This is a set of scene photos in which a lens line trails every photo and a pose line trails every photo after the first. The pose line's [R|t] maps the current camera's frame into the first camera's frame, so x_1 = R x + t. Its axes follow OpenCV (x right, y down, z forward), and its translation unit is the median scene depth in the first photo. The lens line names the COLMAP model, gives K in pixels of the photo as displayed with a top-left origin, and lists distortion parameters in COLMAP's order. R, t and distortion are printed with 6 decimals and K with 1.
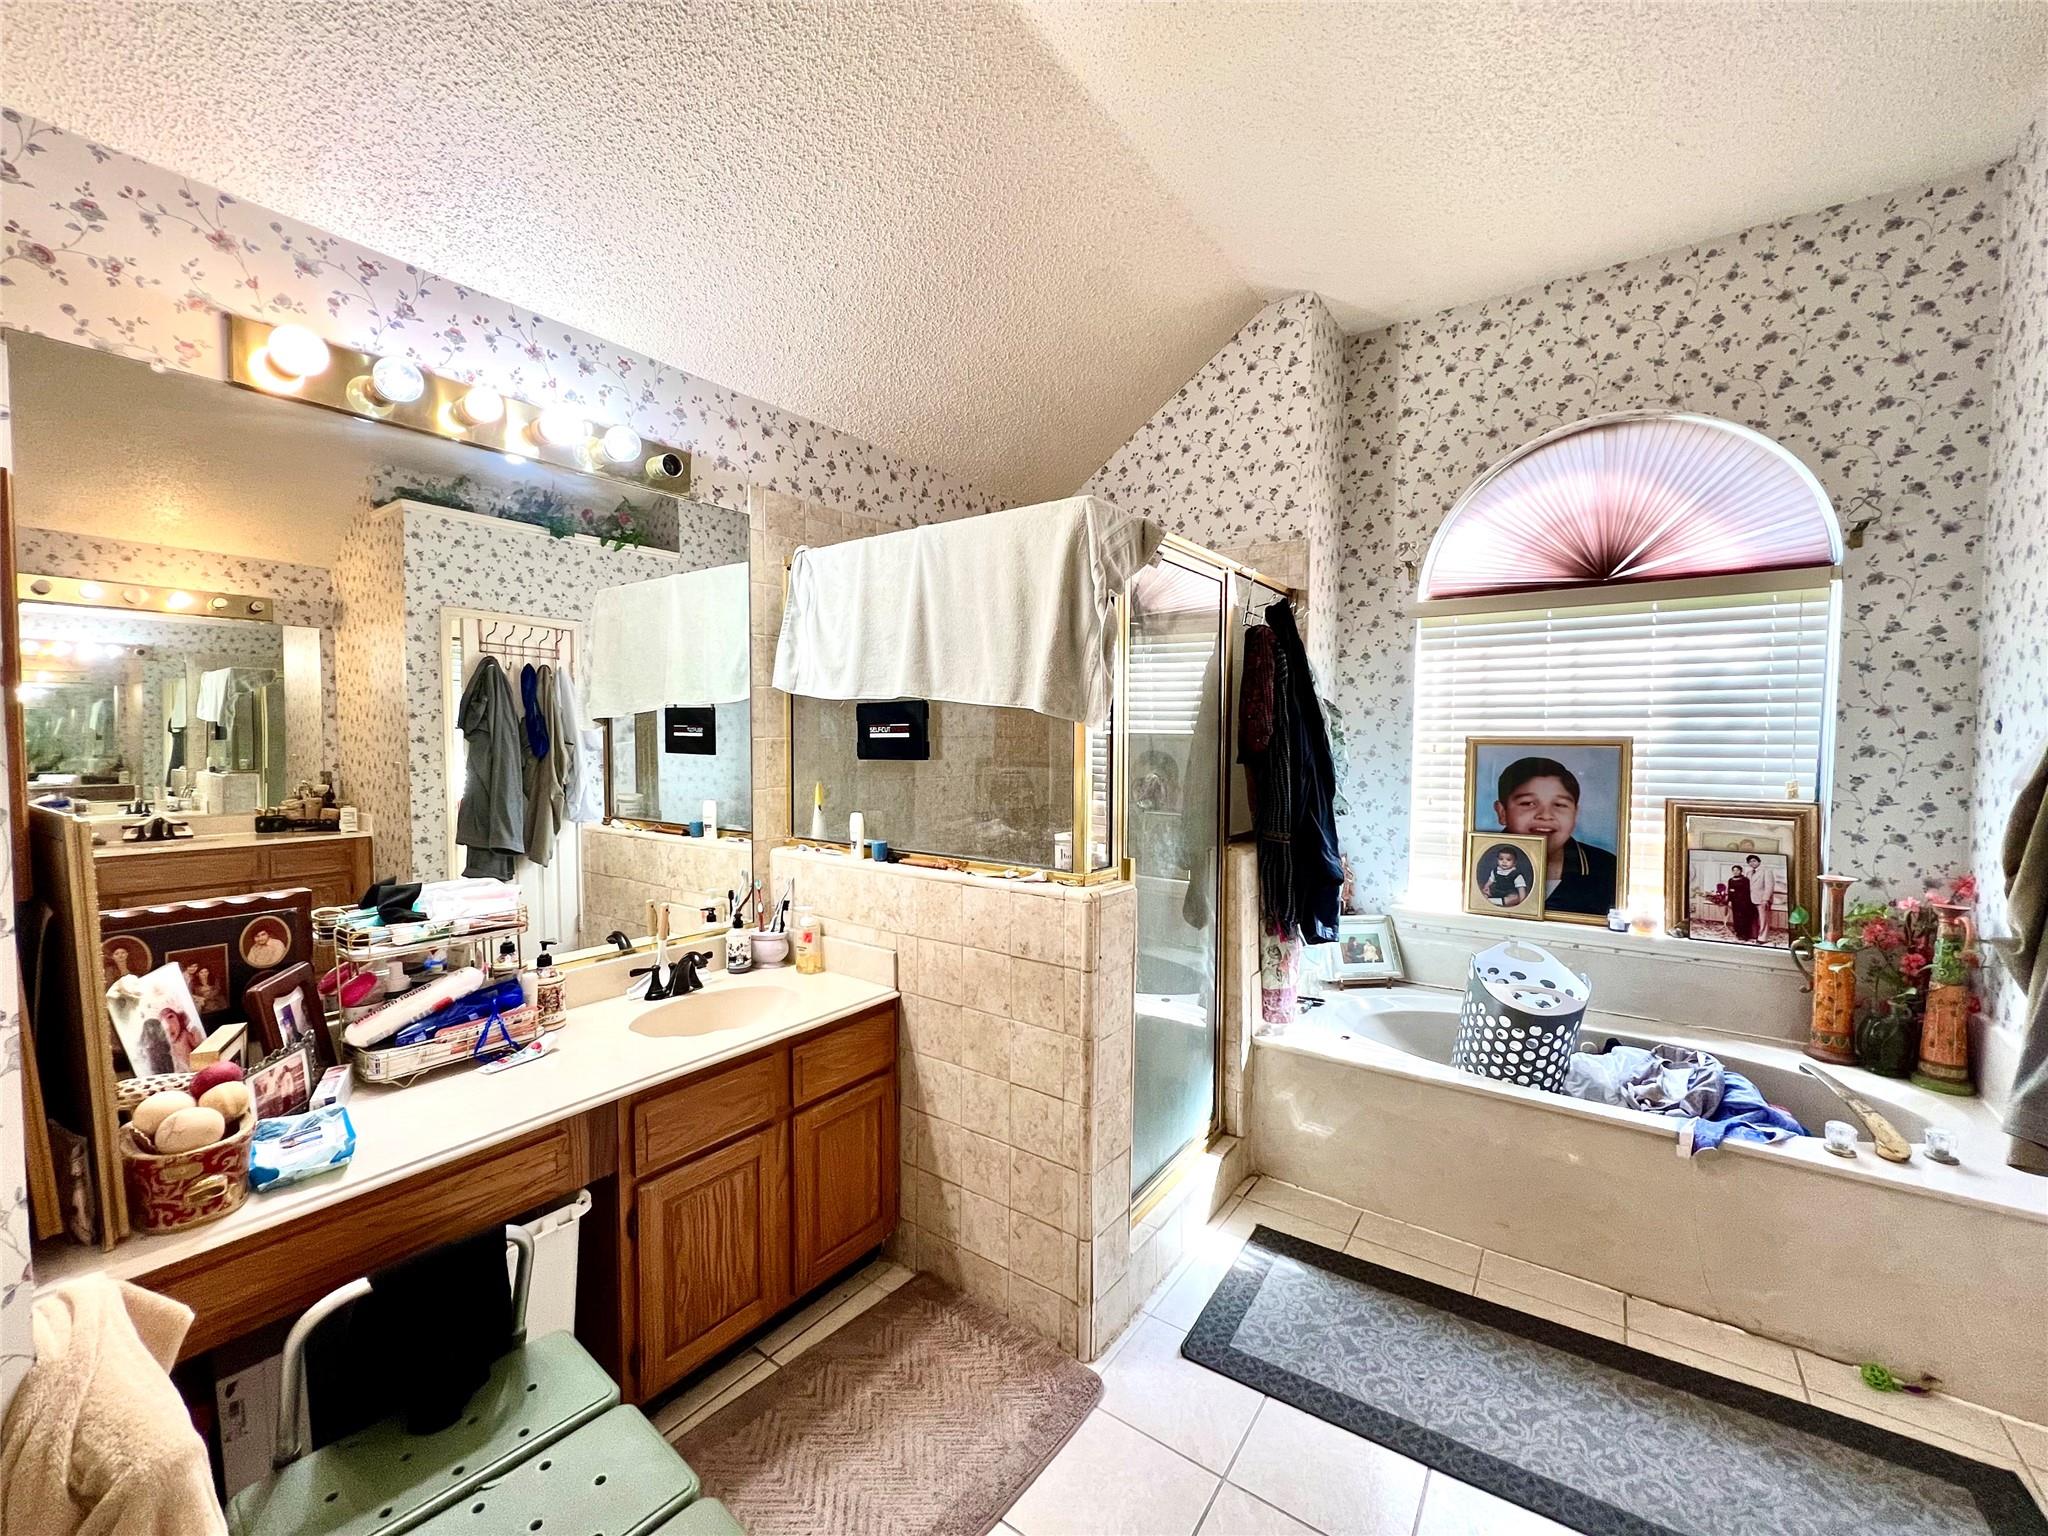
lens RADIAL K [[825.6, 0, 1024.0], [0, 825.6, 768.0], [0, 0, 1]] dist [0.000203, -0.000050]
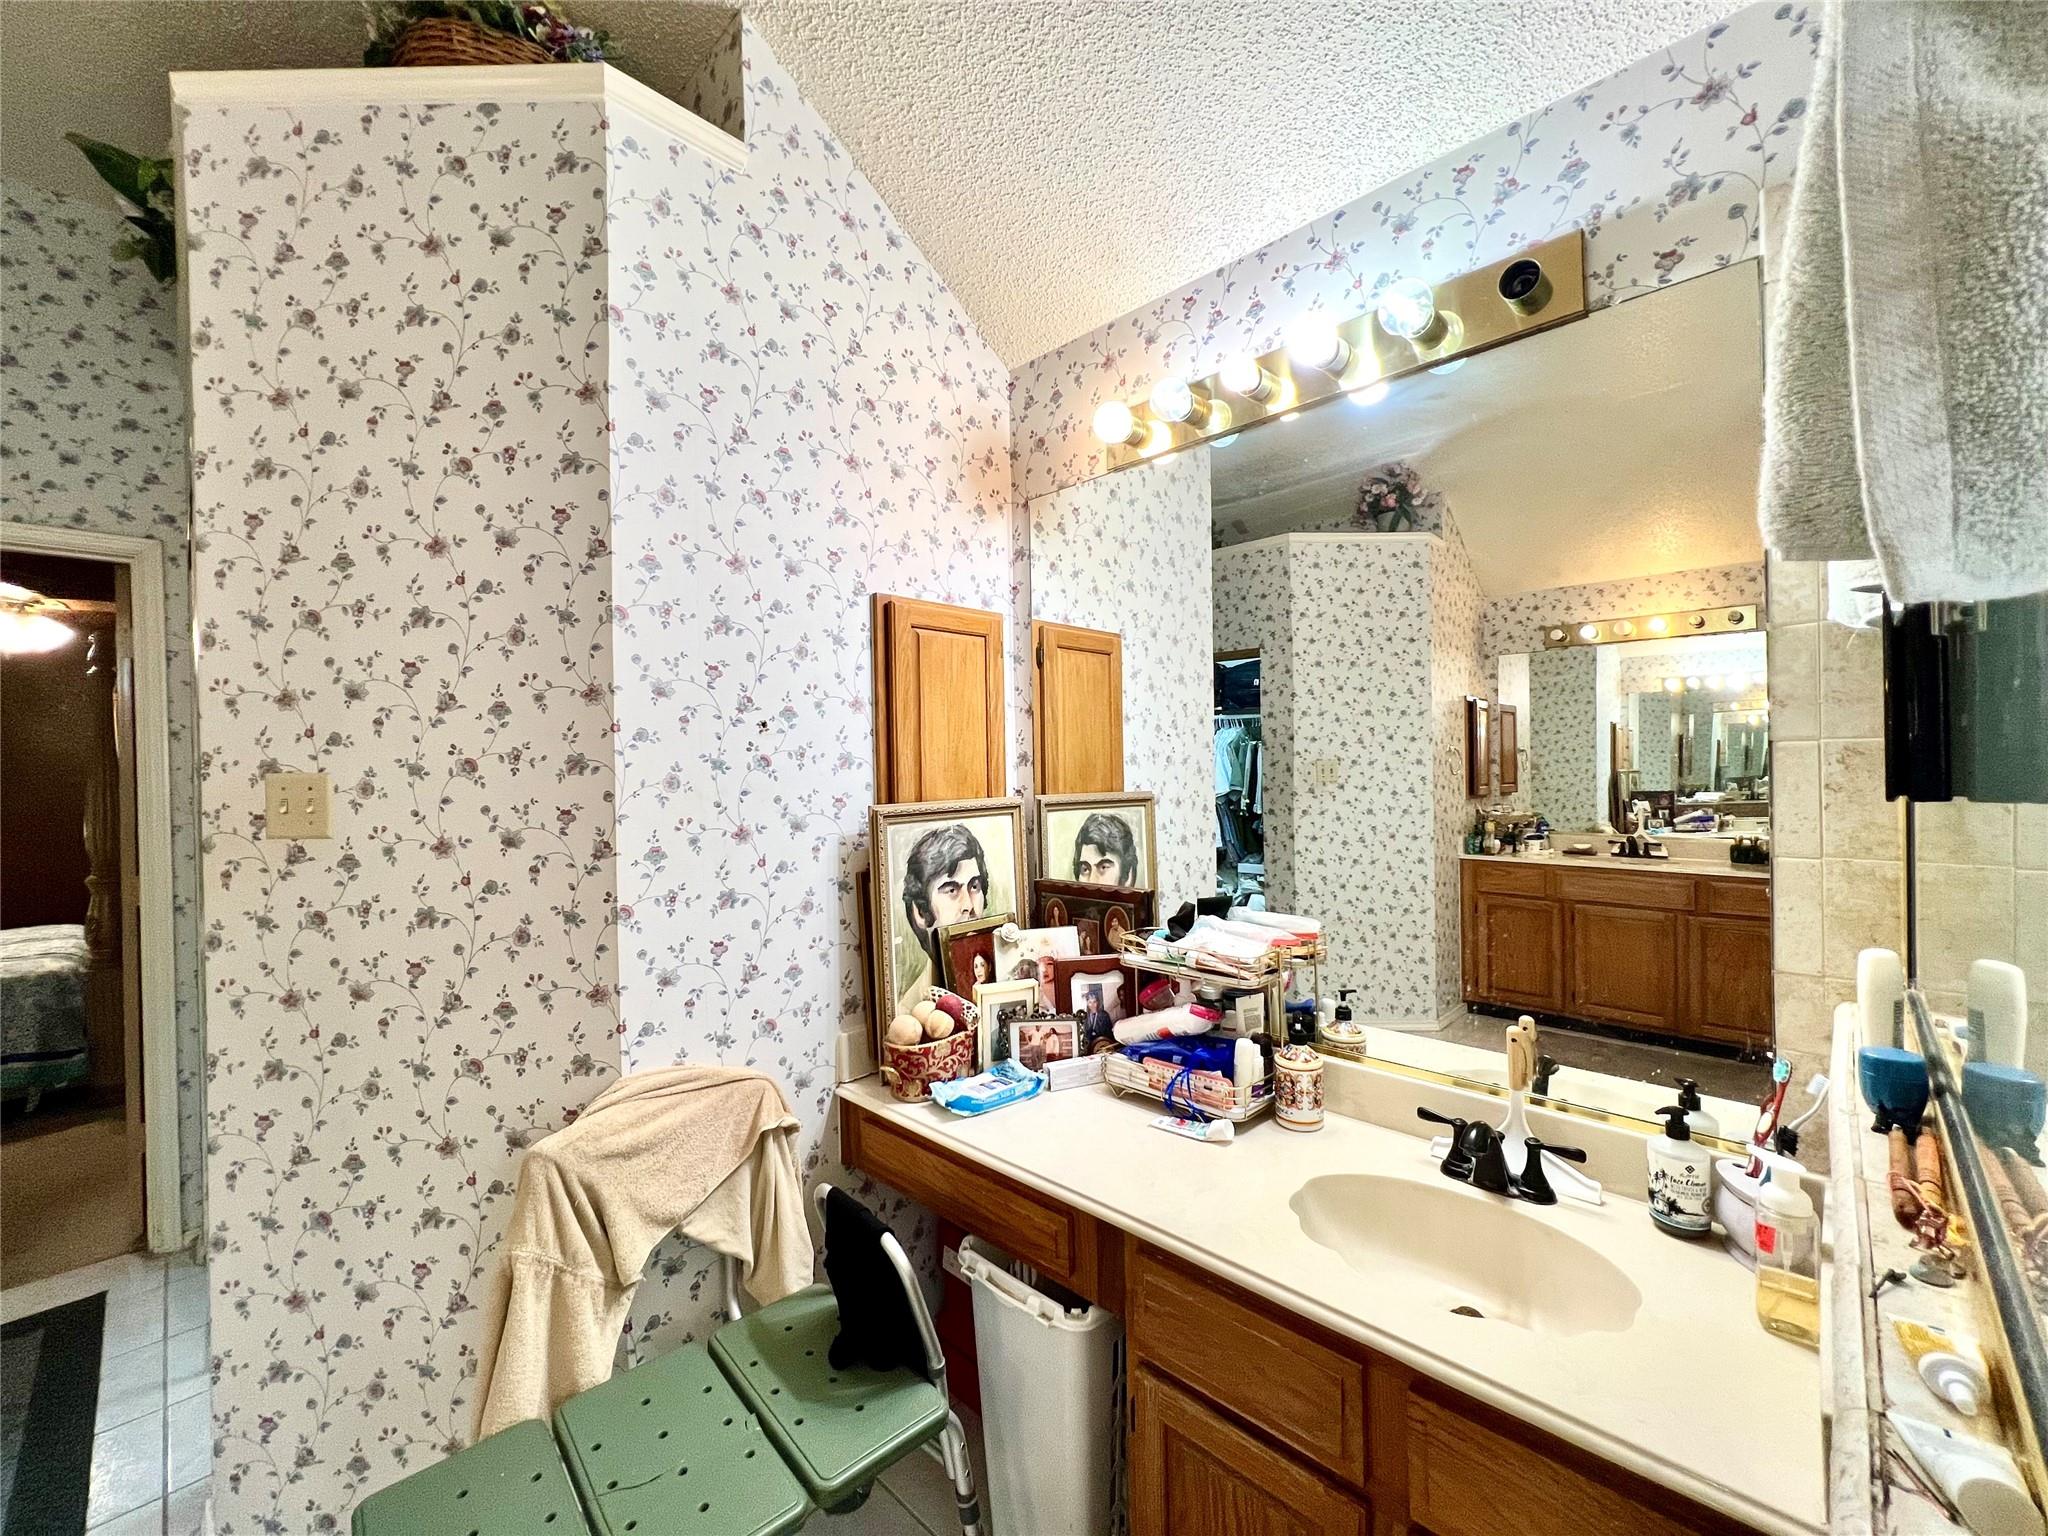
lens RADIAL K [[825.6, 0, 1024.0], [0, 825.6, 768.0], [0, 0, 1]] dist [0.000203, -0.000050]
pose [[-0.147665, -0.003120, -0.989033, 0.217716], [-0.026765, 0.999641, 0.000843, -0.013695], [0.988675, 0.026596, -0.147696, 0.806778]]
